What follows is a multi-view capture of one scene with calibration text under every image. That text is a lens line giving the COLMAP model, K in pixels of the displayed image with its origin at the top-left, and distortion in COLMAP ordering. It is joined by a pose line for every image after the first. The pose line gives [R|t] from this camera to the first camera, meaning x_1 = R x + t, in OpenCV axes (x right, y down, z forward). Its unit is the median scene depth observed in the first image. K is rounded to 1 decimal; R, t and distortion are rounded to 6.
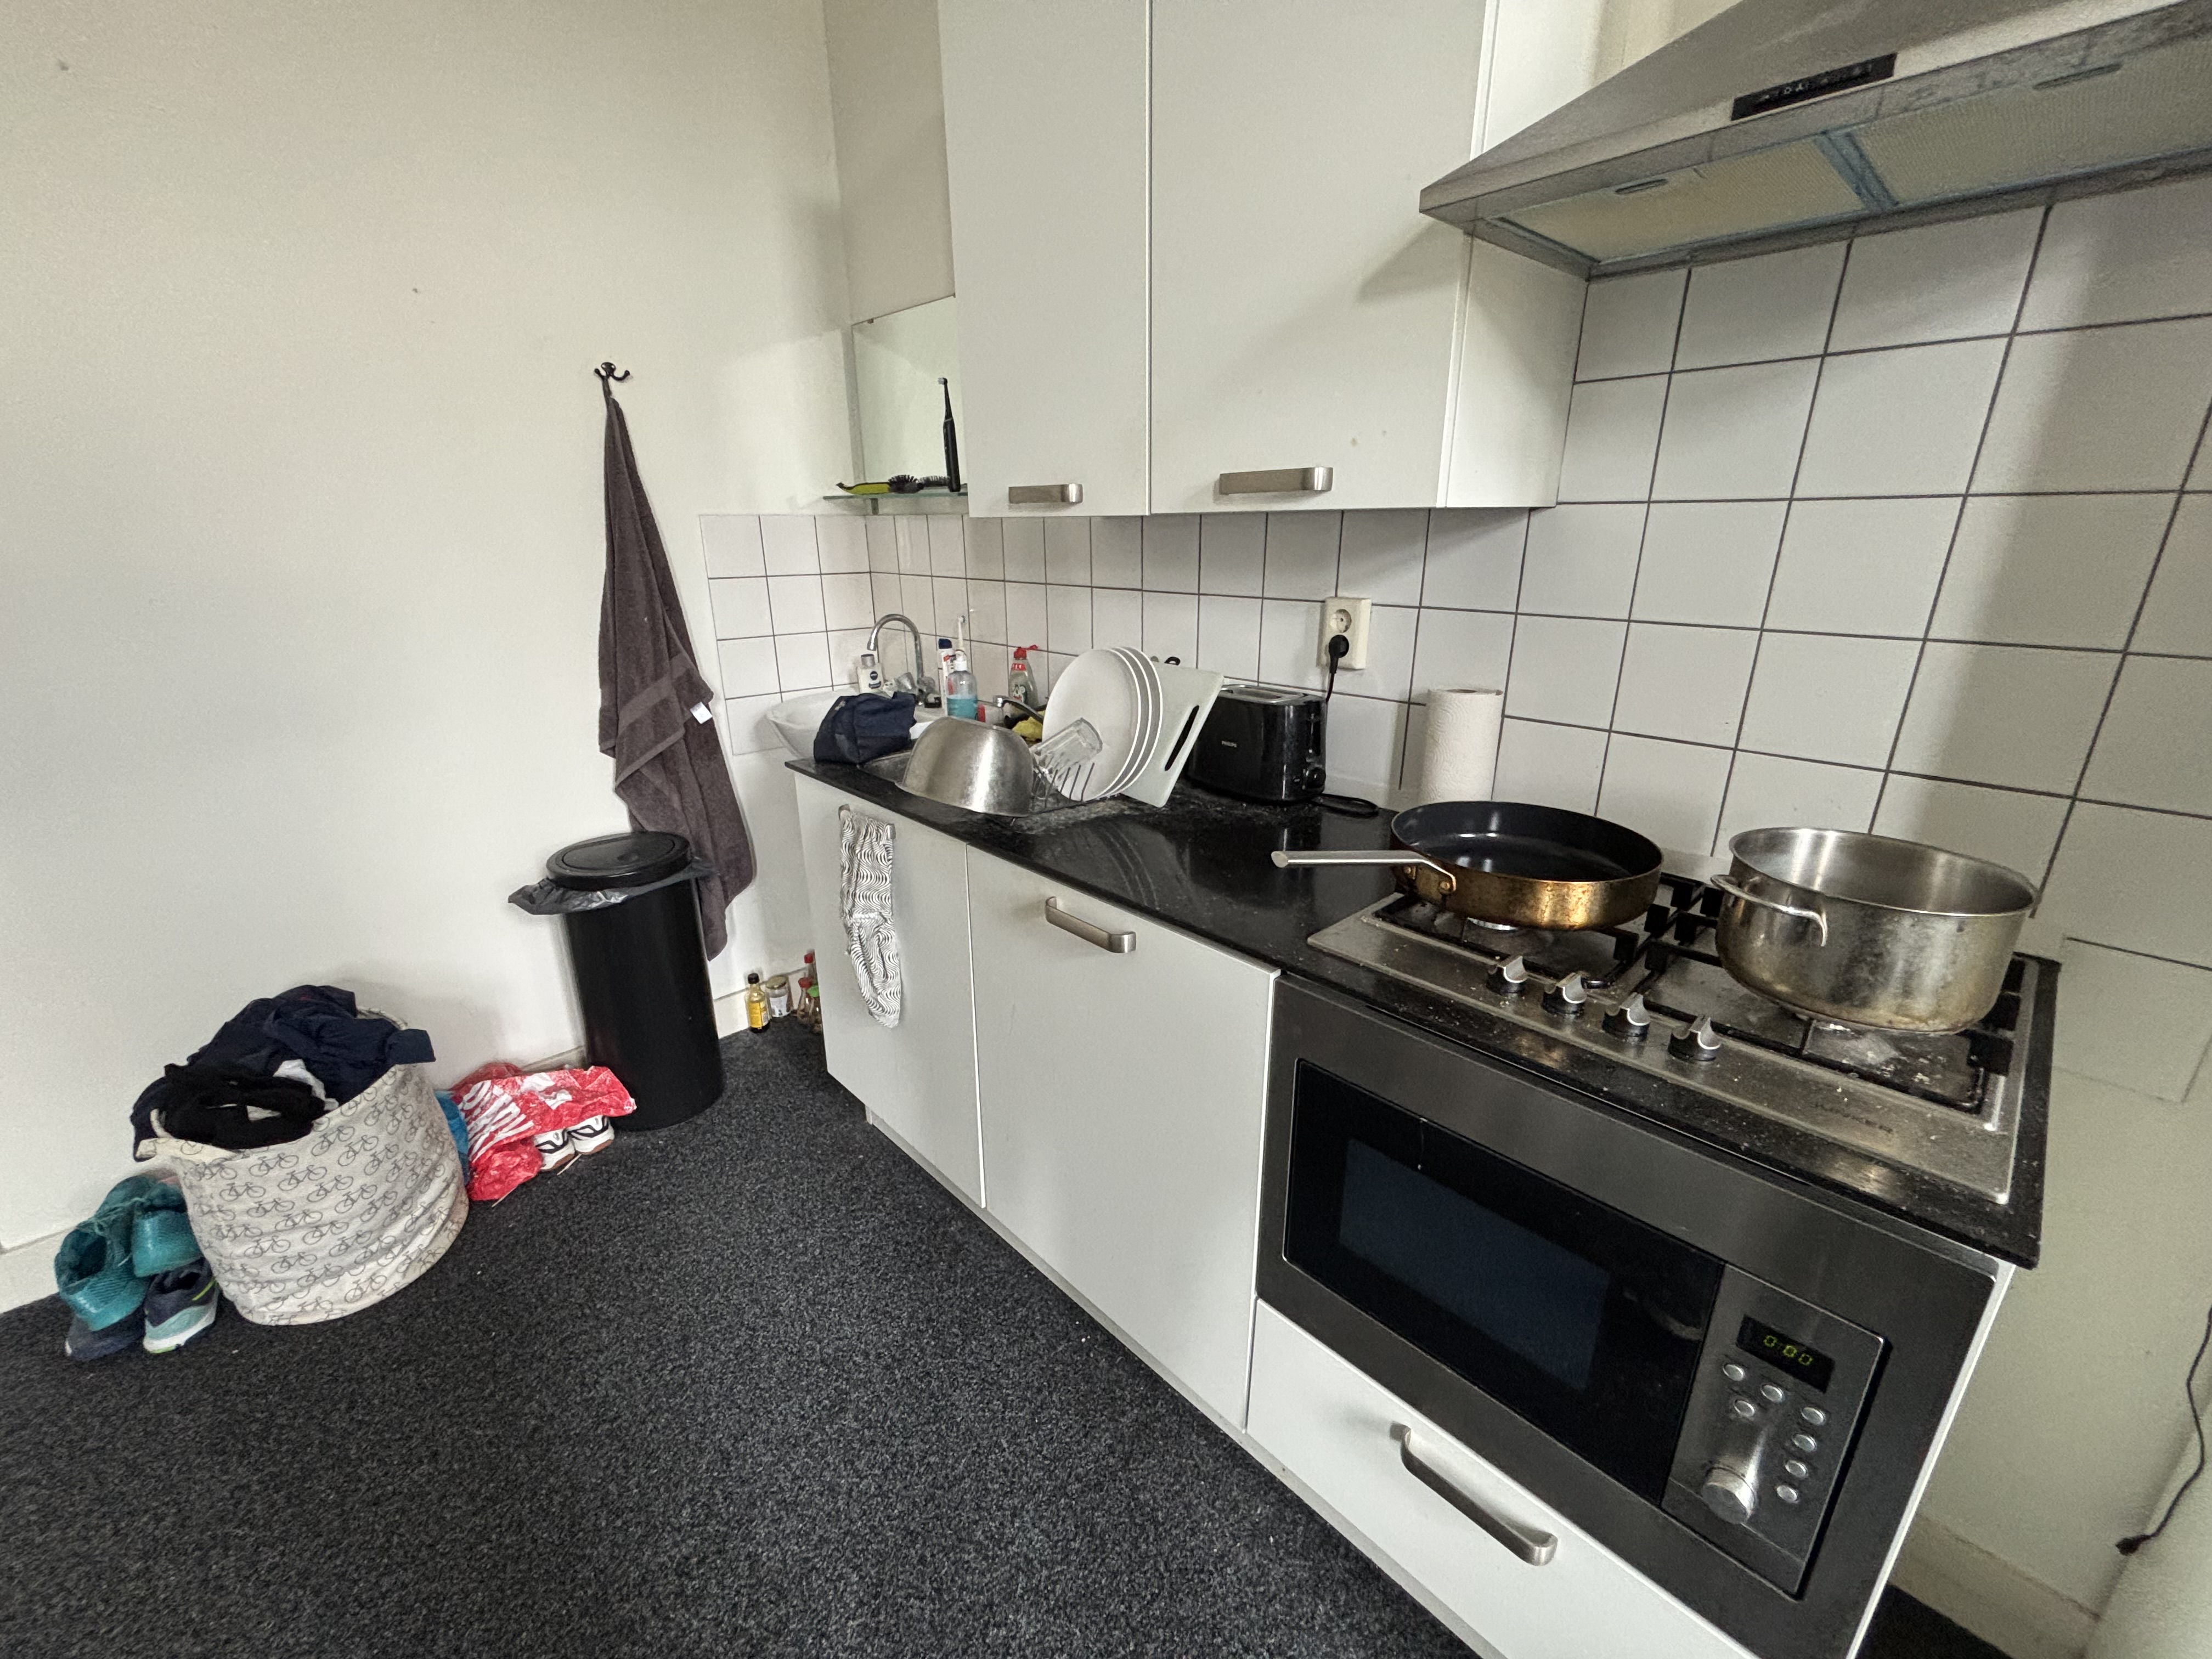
lens RADIAL K [[896.2, 0, 1107.3], [0, 896.2, 835.7], [0, 0, 1]] dist [0.000607, 0.000430]
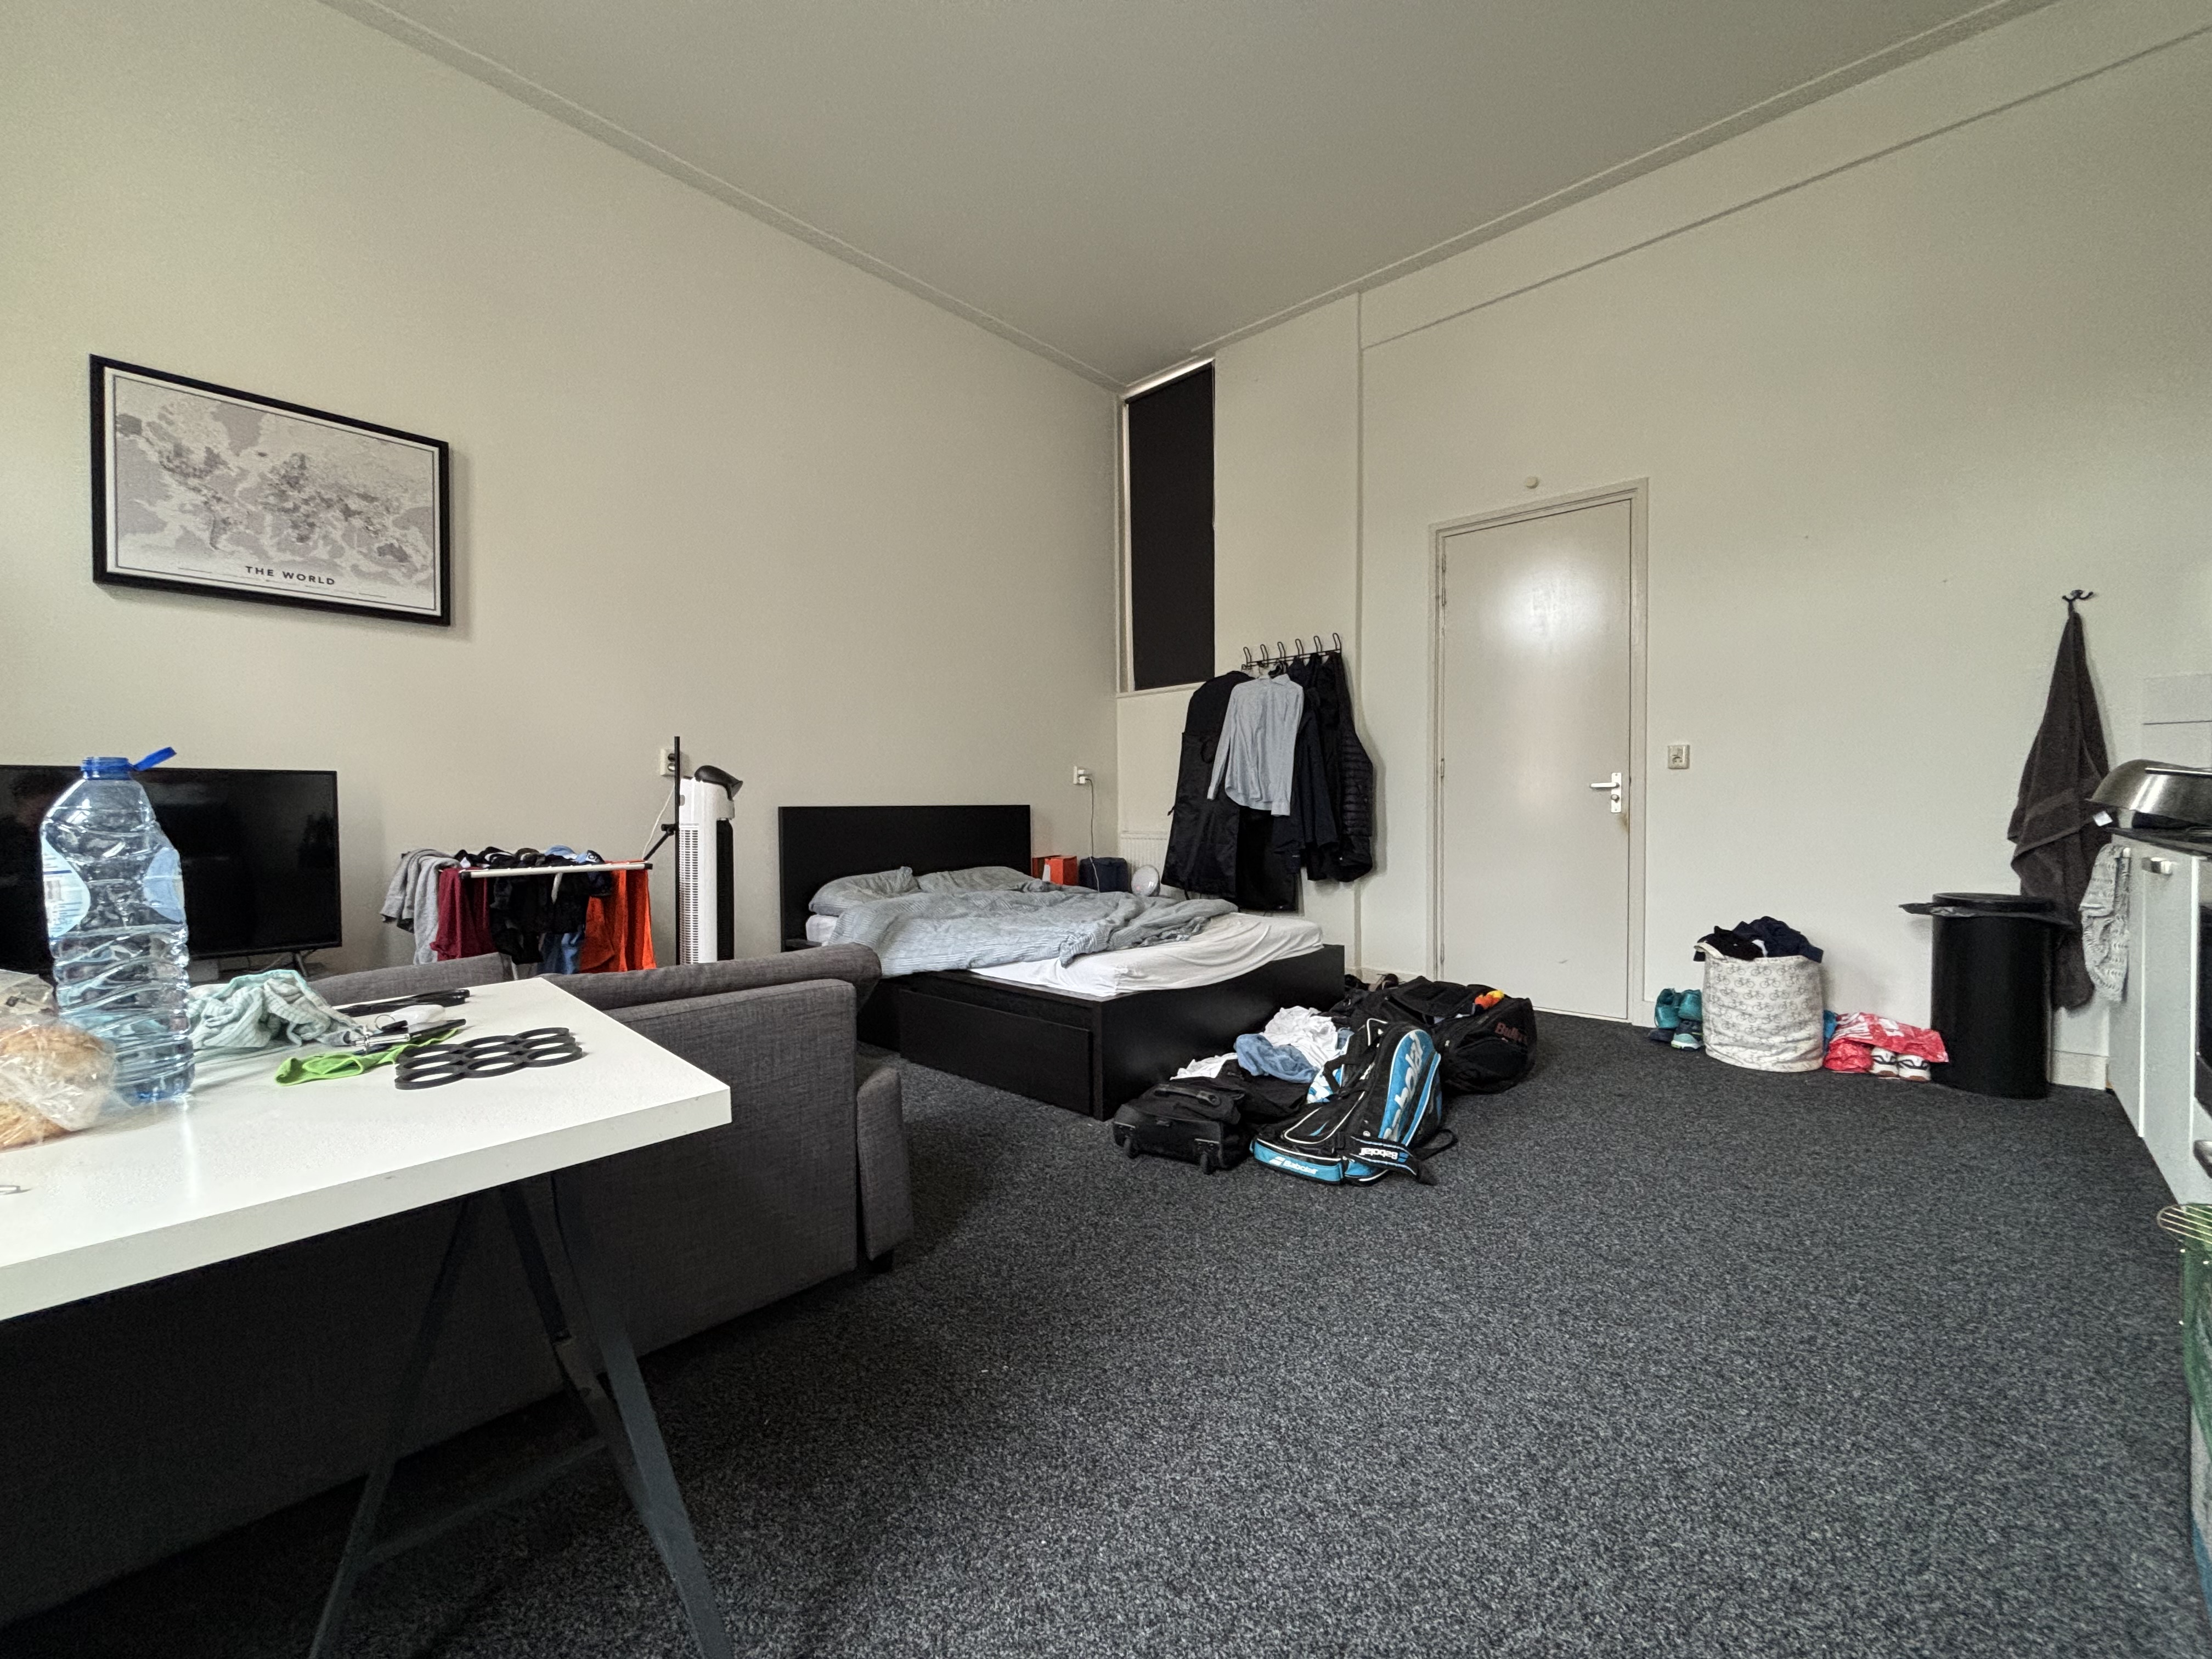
lens RADIAL K [[894.9, 0, 1106.0], [0, 894.9, 829.5], [0, 0, 1]] dist [0.002711, -0.000210]
pose [[0.037098, 0.022983, -0.999047, 1.140837], [-0.315640, 0.948825, 0.010107, 0.460930], [0.948153, 0.314965, 0.042454, -0.642905]]
